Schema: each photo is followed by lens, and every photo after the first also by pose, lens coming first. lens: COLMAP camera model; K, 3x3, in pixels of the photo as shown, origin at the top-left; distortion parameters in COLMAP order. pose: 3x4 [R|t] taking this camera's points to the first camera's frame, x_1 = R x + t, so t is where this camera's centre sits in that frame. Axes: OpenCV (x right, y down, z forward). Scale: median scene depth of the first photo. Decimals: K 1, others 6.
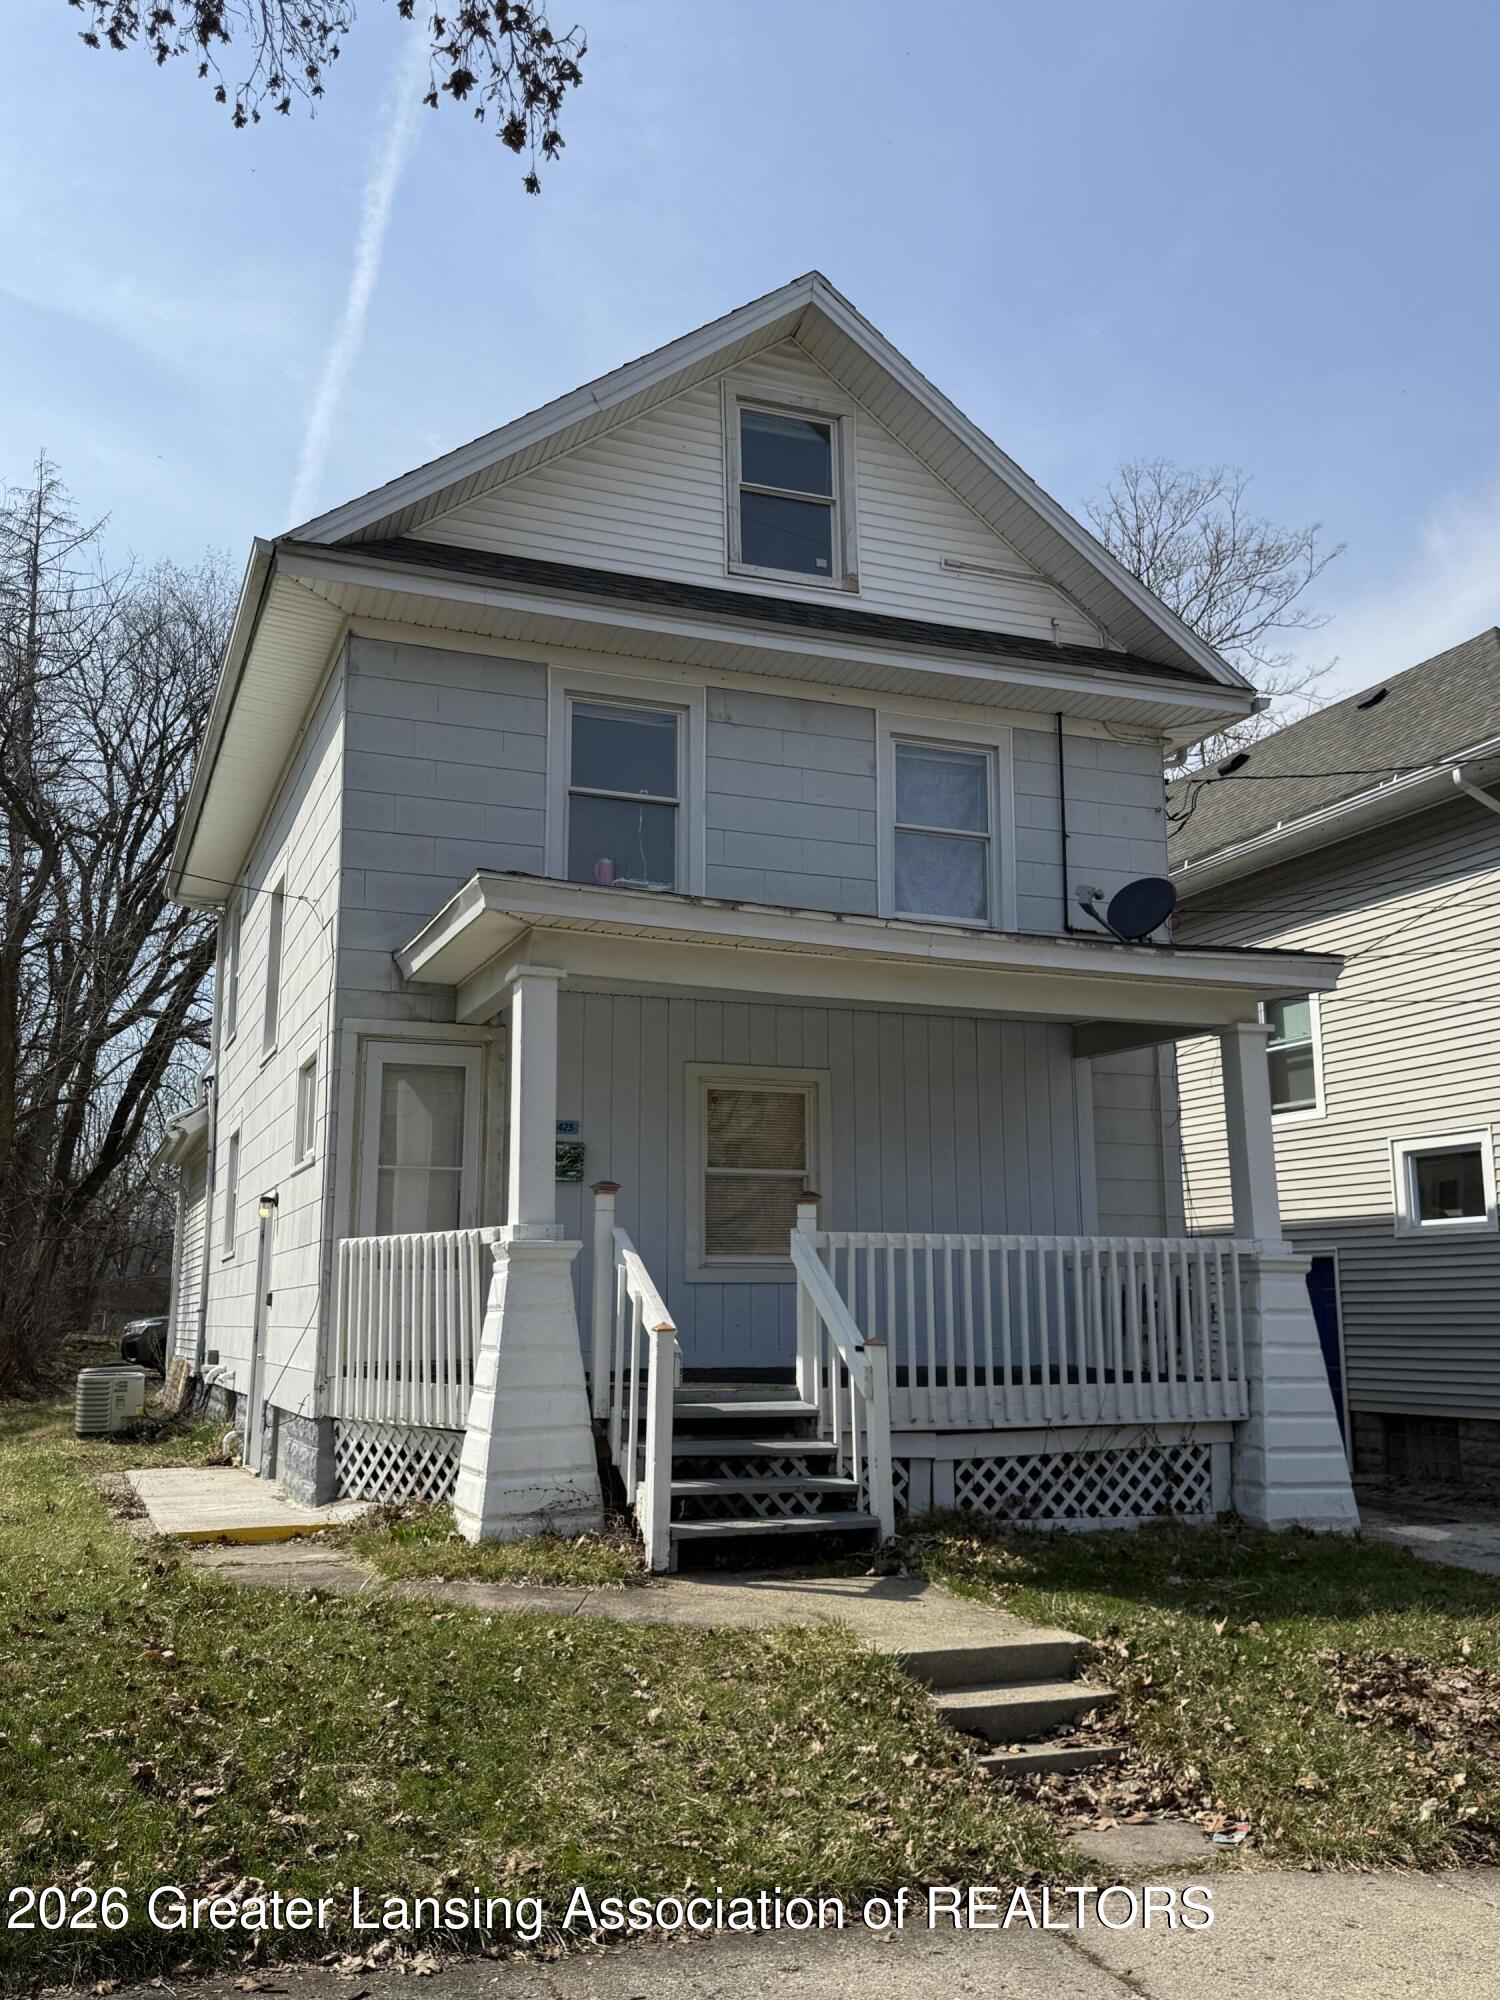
lens RADIAL K [[1696.3, 0, 750.0], [0, 1696.3, 1000.0], [0, 0, 1]] dist [0.233629, -0.530452]
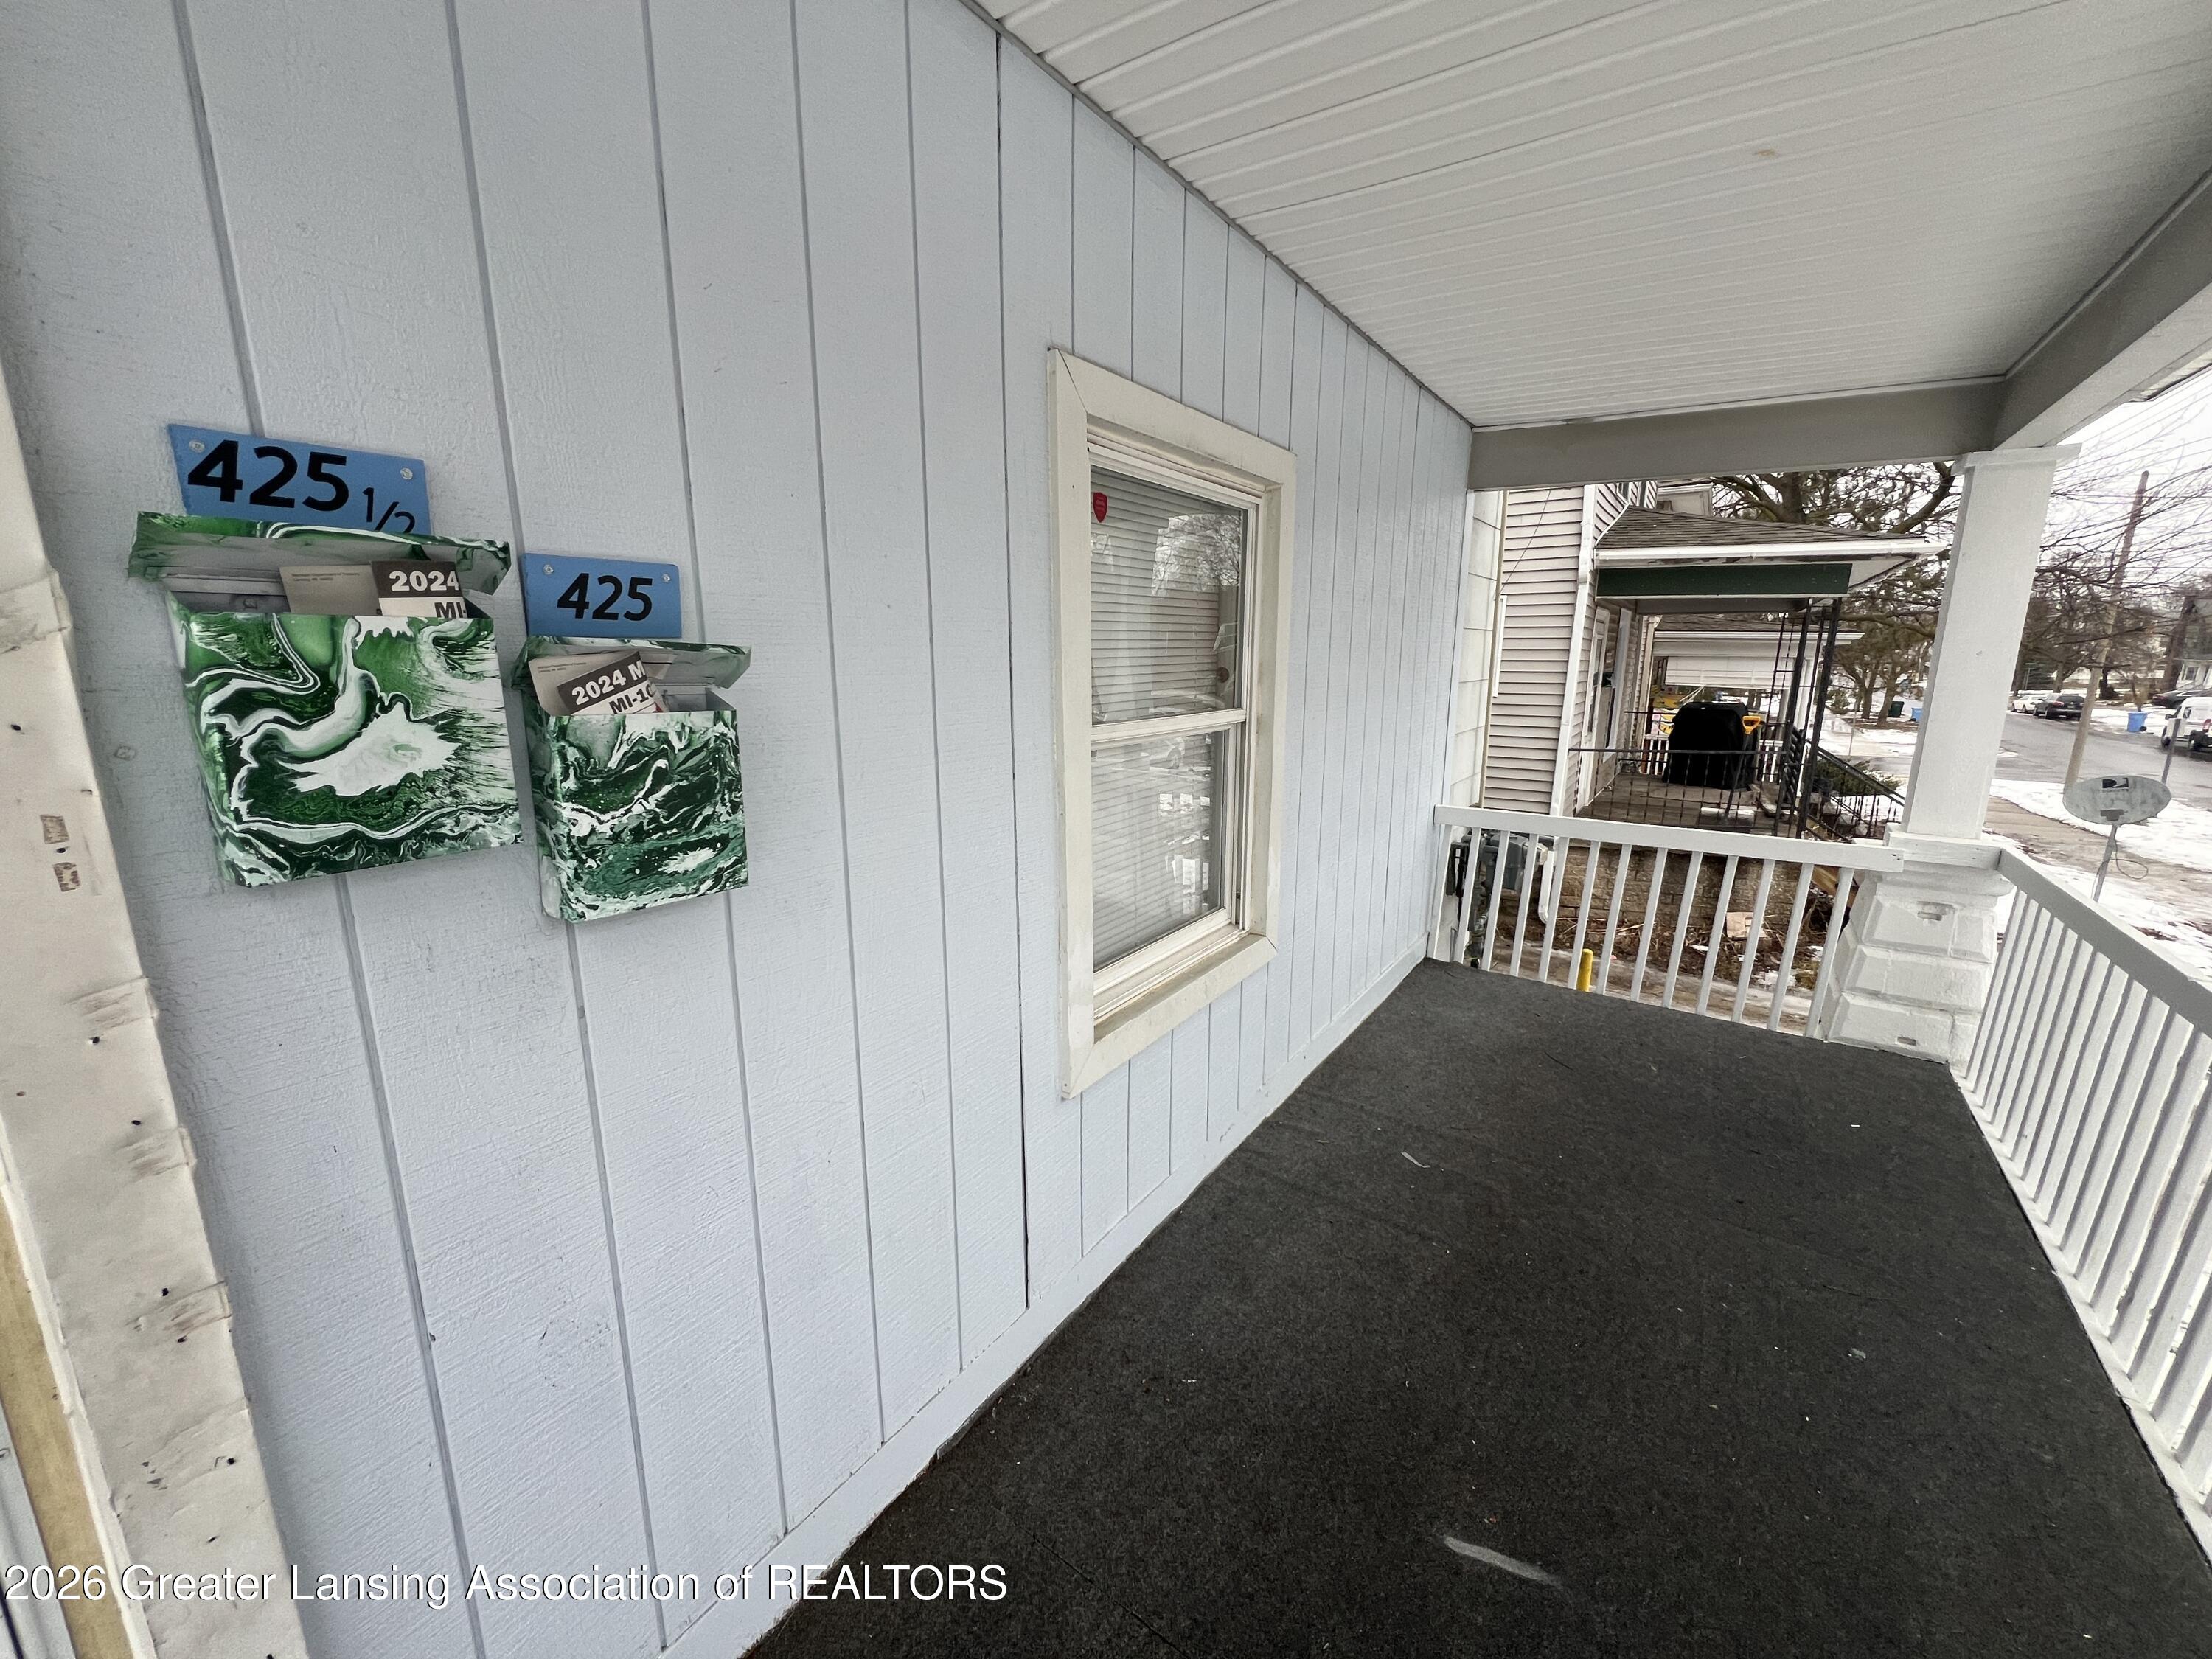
lens RADIAL K [[889.9, 0, 1106.0], [0, 889.9, 829.5], [0, 0, 1]] dist [0.000205, 0.000026]
pose [[0.823378, -0.110678, 0.556596, -0.128872], [-0.110548, 0.930727, 0.348607, 0.063597], [-0.556622, -0.348566, 0.754105, 0.959980]]
